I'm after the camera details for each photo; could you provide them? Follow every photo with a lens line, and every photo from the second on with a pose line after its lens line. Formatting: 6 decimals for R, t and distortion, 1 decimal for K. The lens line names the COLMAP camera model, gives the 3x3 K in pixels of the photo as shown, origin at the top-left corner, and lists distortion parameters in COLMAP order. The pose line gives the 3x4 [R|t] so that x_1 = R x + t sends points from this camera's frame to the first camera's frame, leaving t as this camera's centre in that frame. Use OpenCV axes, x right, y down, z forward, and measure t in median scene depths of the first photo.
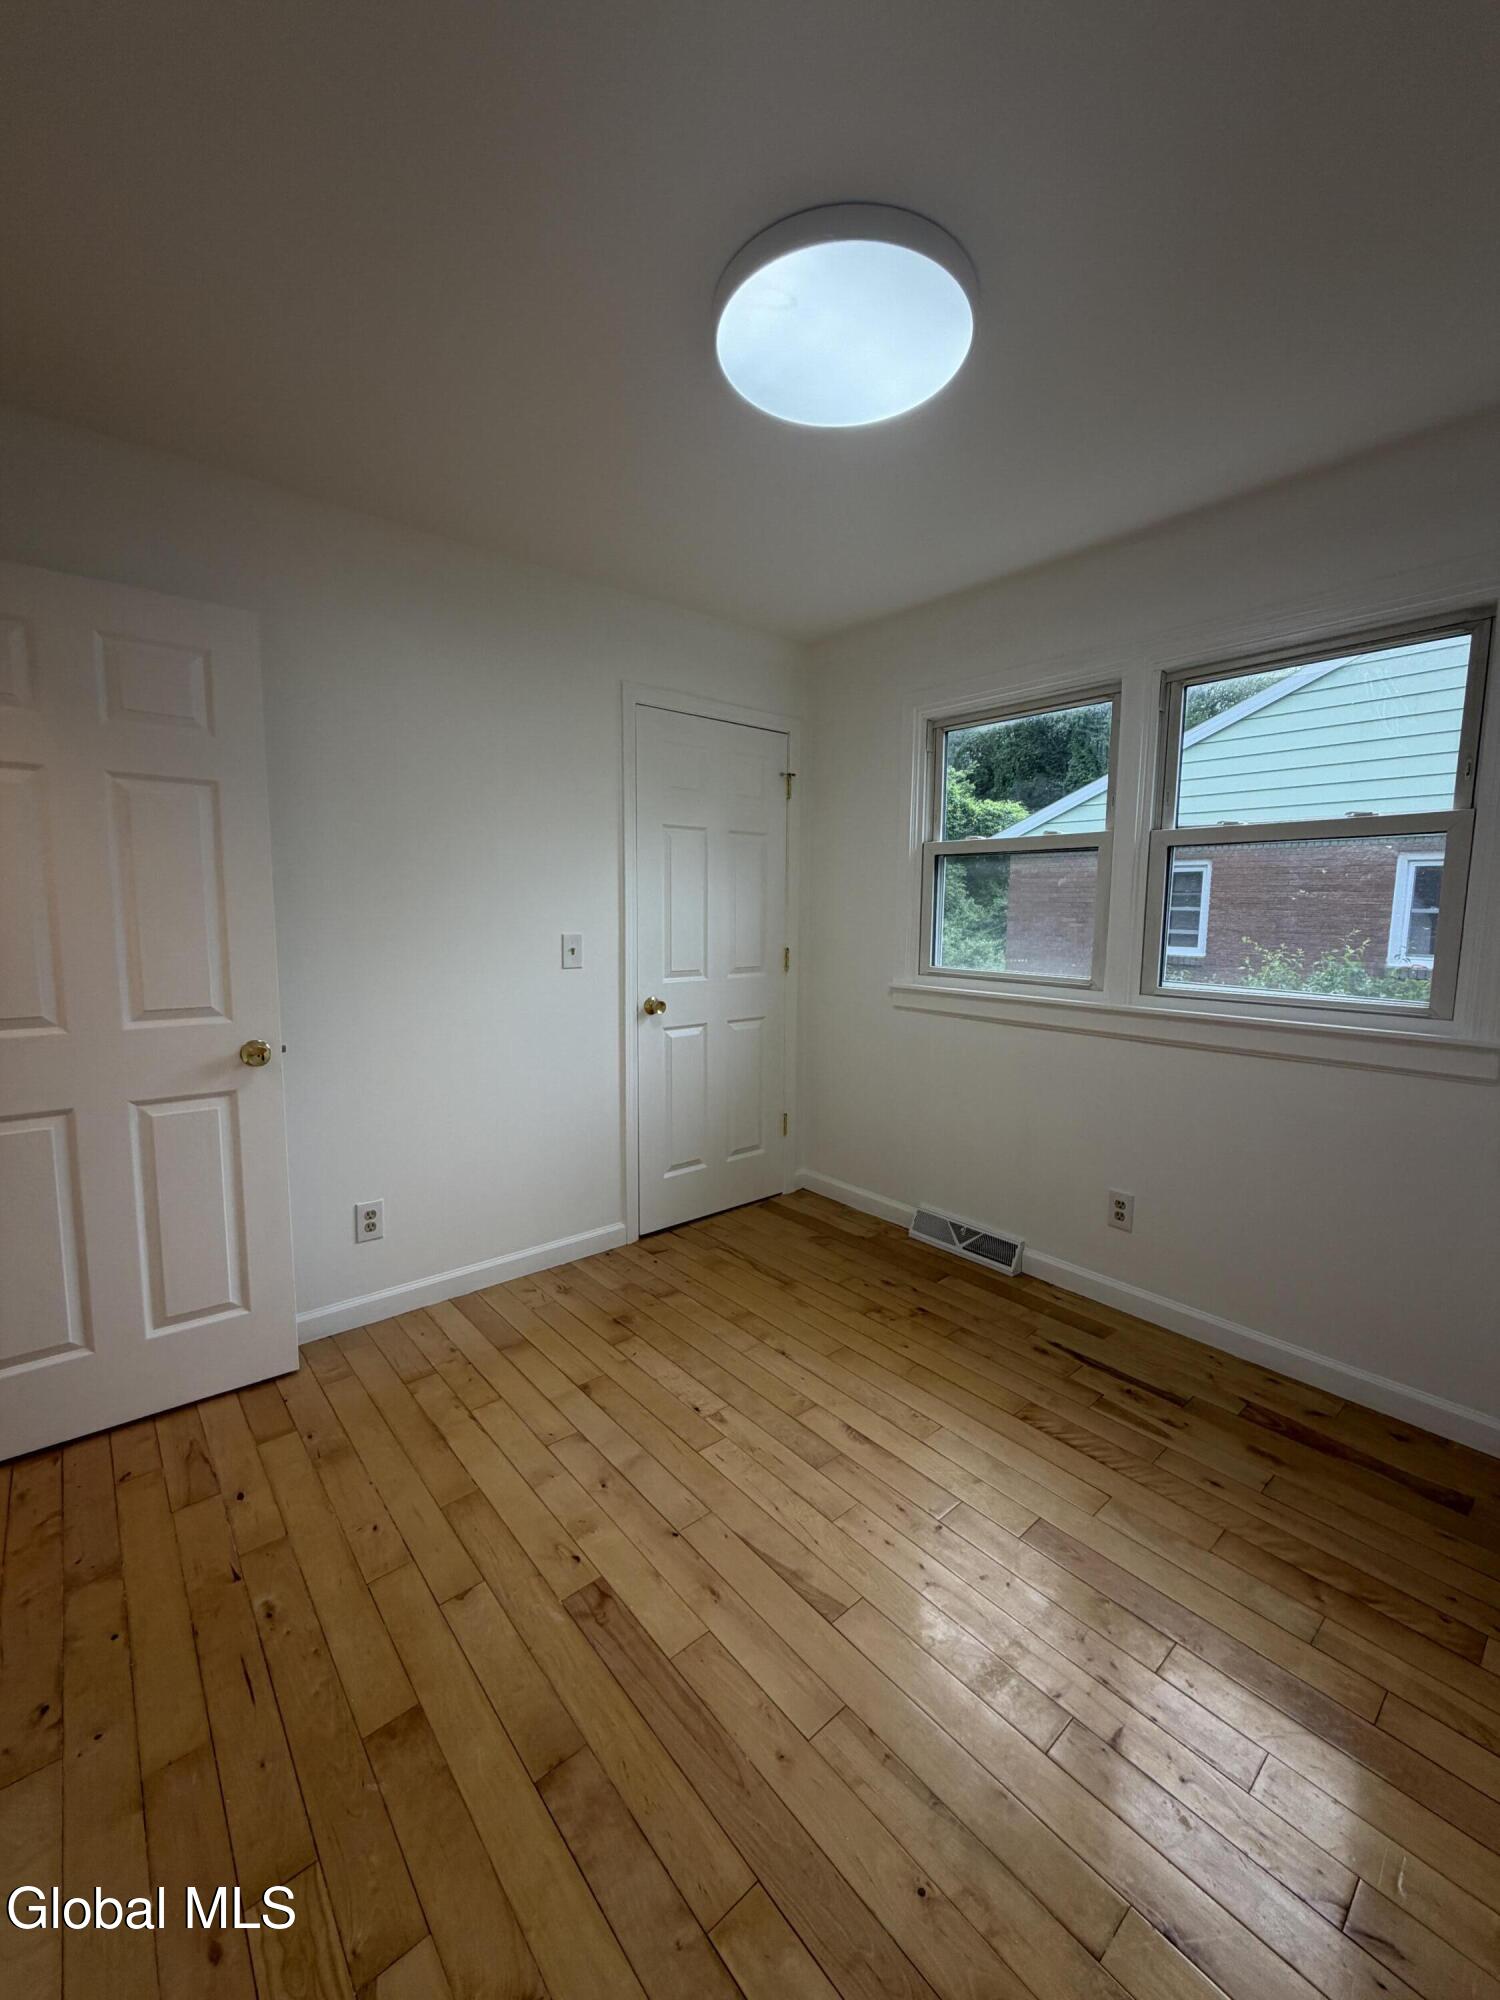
lens RADIAL K [[820.7, 0, 754.3], [0, 820.7, 1003.0], [0, 0, 1]] dist [0.000296, -0.000010]
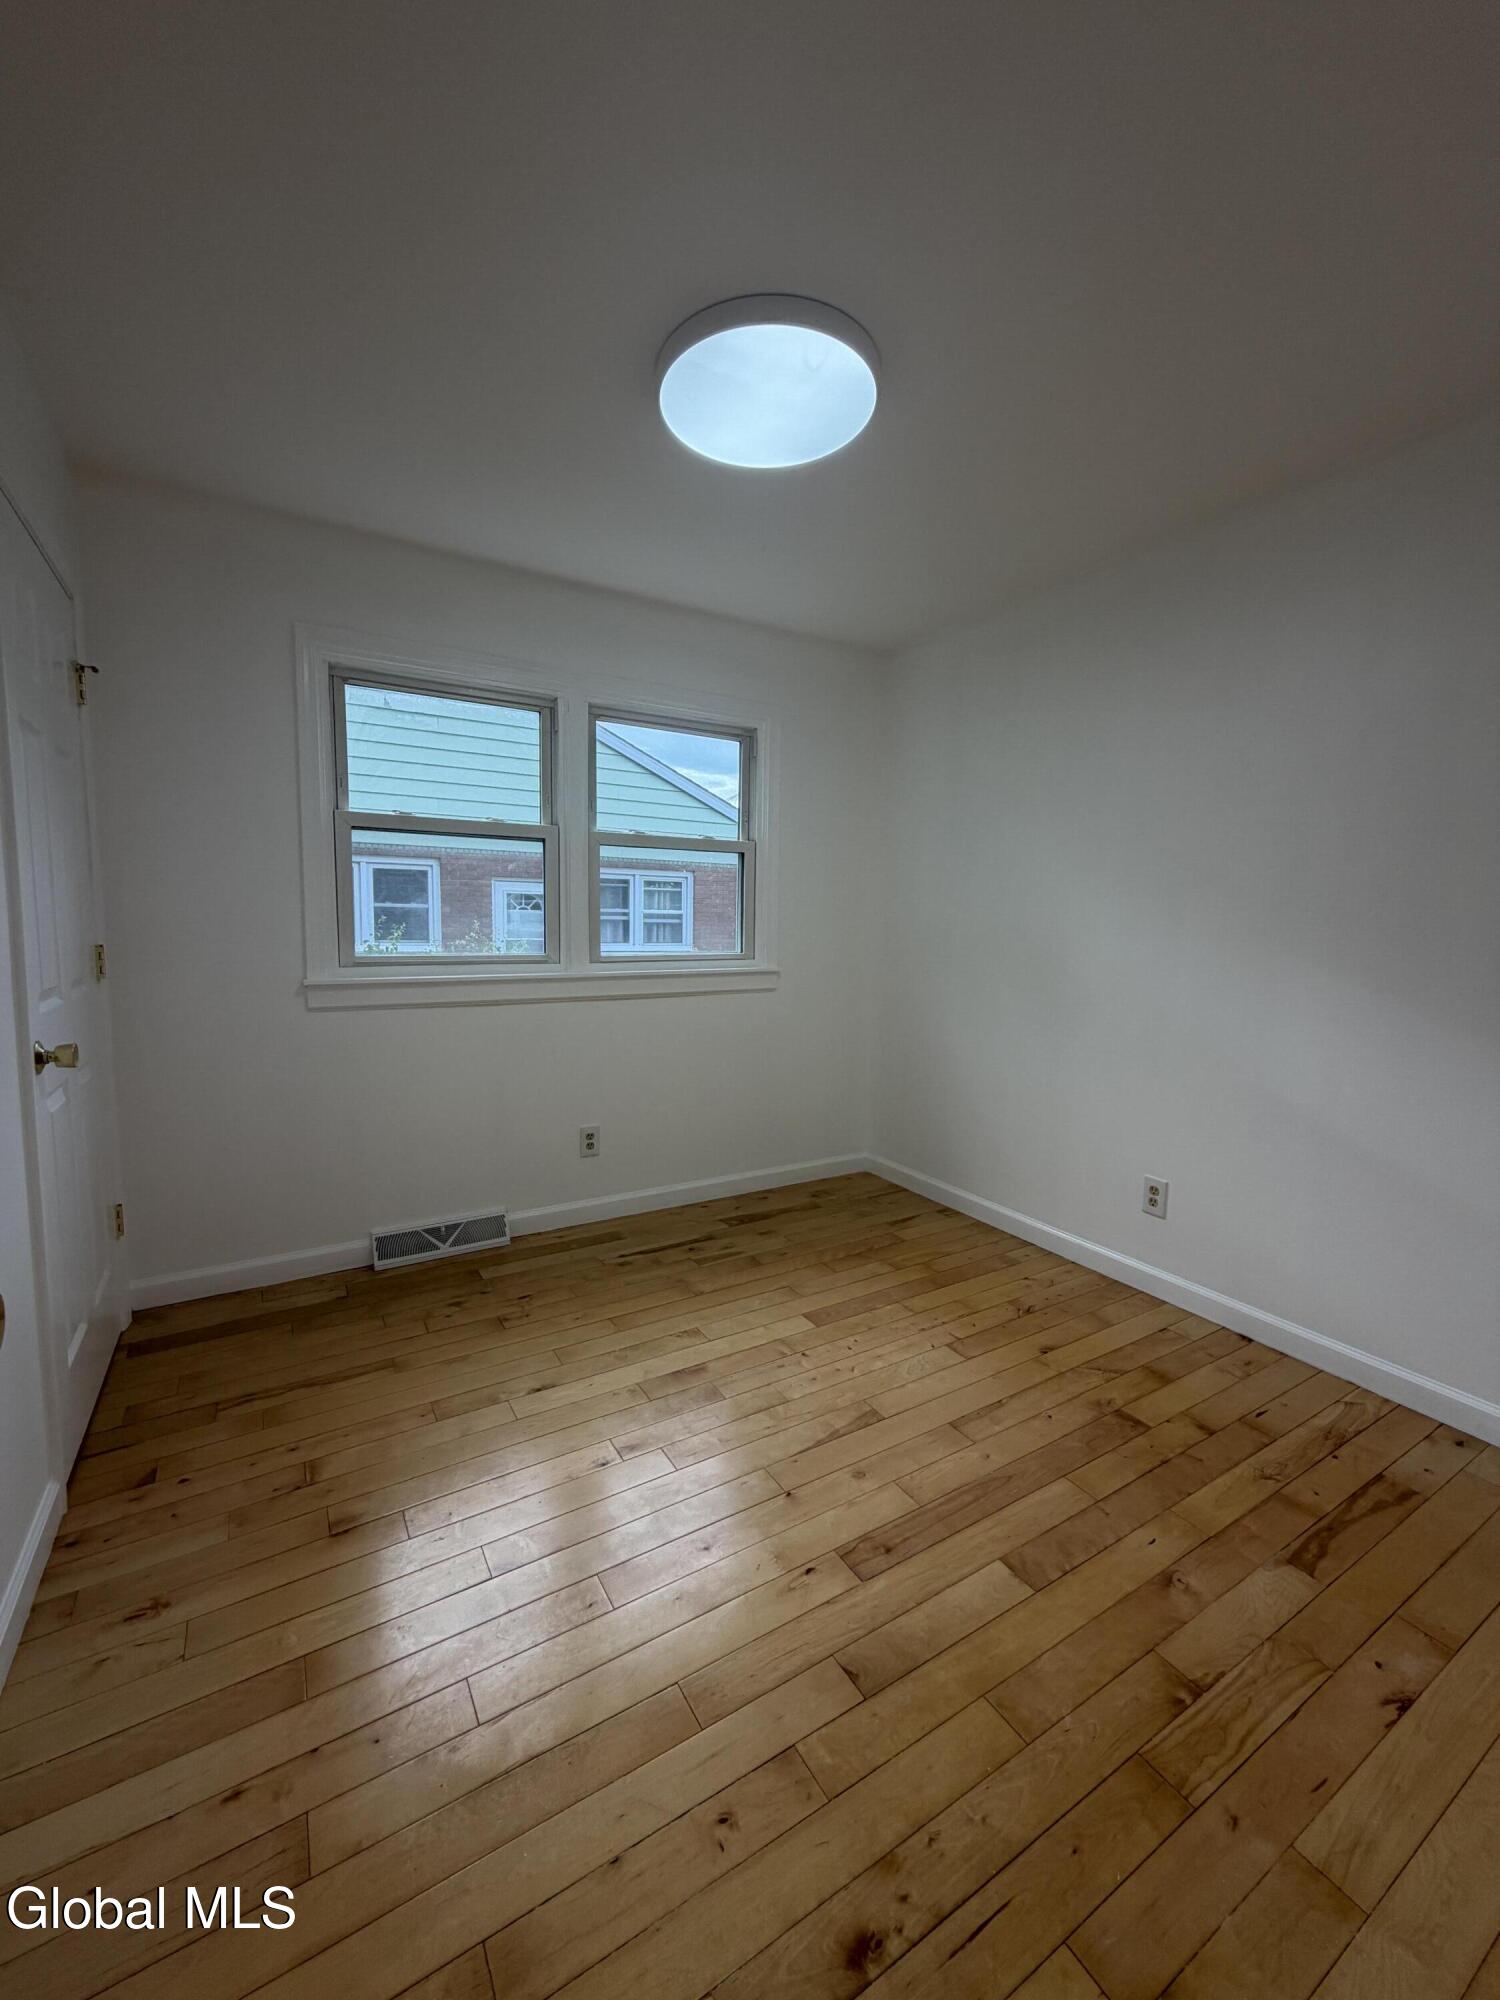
lens RADIAL K [[820.7, 0, 754.3], [0, 820.7, 1003.0], [0, 0, 1]] dist [0.000296, -0.000010]
pose [[0.134809, -0.104755, 0.985319, -0.638235], [0.105022, 0.990305, 0.090917, -0.032688], [-0.985290, 0.091224, 0.144503, 0.513219]]
